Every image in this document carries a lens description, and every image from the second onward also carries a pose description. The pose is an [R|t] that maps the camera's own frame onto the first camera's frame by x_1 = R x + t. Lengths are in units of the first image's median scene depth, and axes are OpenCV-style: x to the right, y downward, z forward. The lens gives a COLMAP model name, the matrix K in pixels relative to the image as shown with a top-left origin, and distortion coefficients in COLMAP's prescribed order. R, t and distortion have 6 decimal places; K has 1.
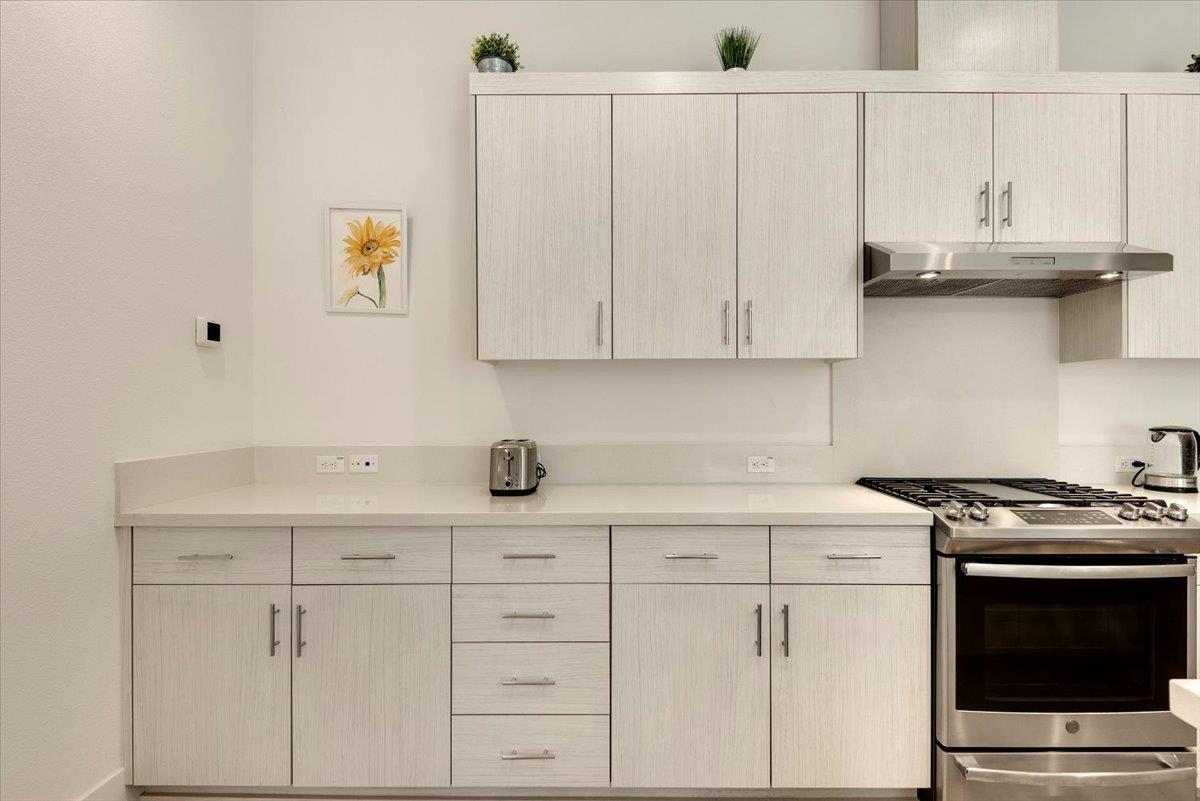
lens RADIAL K [[576.3, 0, 621.6], [0, 576.3, 401.0], [0, 0, 1]] dist [0.000745, -0.000370]
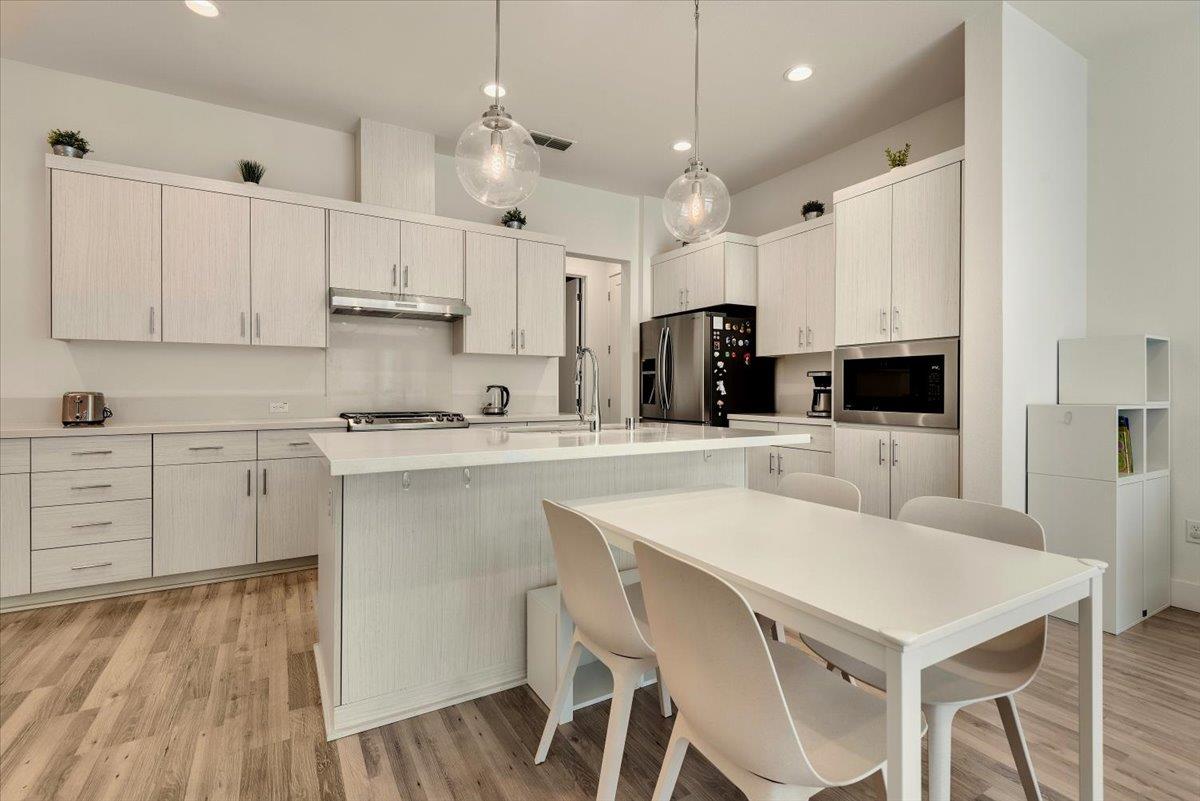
lens RADIAL K [[546.6, 0, 602.1], [0, 546.6, 391.0], [0, 0, 1]] dist [0.032151, -0.018114]
pose [[0.858747, 0.000694, 0.512400, 0.259263], [0.000117, 0.999999, -0.001550, 0.073692], [-0.512400, 0.001391, 0.858746, -1.046958]]
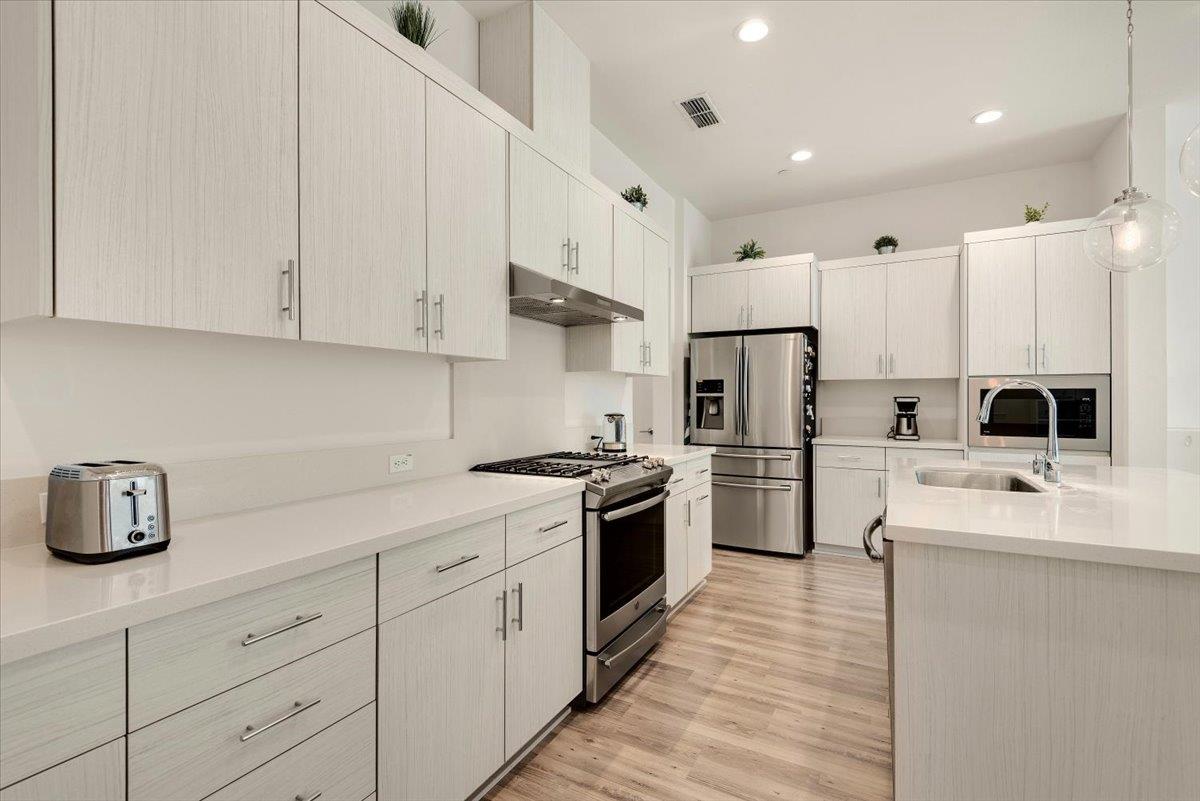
lens RADIAL K [[535.5, 0, 600.0], [0, 535.5, 400.5], [0, 0, 1]] dist [-0.000260, -0.000353]
pose [[0.478686, -0.002645, 0.877982, -0.441279], [0.001835, 0.999996, 0.002012, 0.005413], [-0.877984, 0.000648, 0.478689, 0.322101]]
